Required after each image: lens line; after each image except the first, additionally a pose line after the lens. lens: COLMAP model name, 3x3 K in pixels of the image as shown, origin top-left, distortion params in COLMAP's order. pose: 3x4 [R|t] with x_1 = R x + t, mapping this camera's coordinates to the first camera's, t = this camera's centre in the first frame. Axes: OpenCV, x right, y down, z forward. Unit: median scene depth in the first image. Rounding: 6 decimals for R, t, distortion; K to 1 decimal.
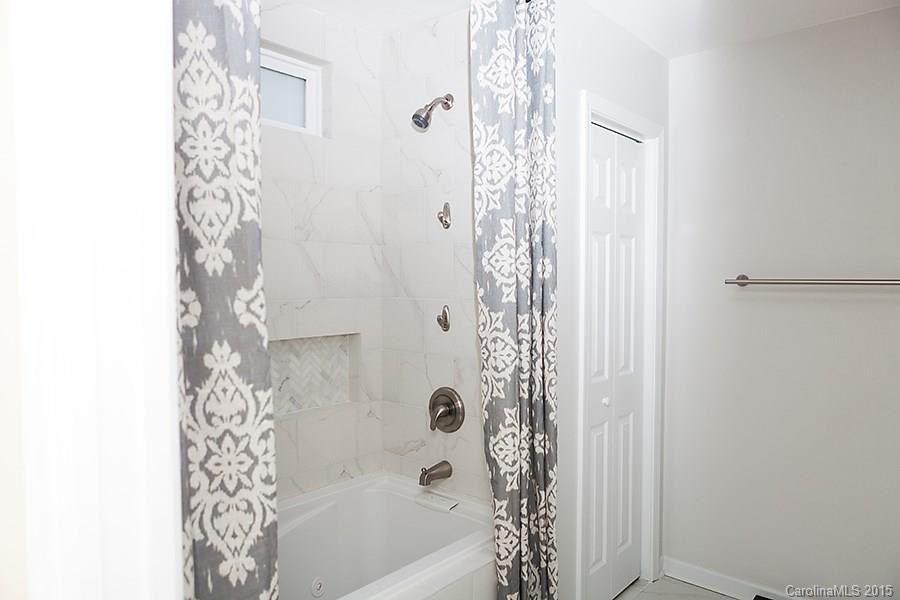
lens RADIAL K [[598.0, 0, 451.1], [0, 598.0, 301.3], [0, 0, 1]] dist [-0.032954, 0.023892]
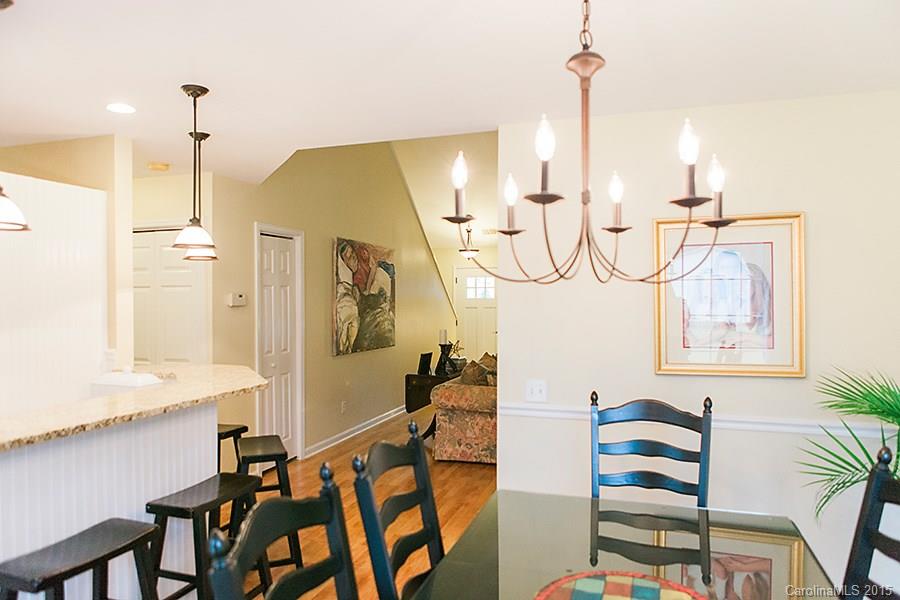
lens RADIAL K [[598.0, 0, 451.0], [0, 598.0, 304.6], [0, 0, 1]] dist [-0.032954, 0.023892]
pose [[0.913014, -0.013801, 0.407694, -0.019175], [0.023218, 0.999565, -0.018160, 0.006804], [-0.407266, 0.026047, 0.912938, -1.098069]]
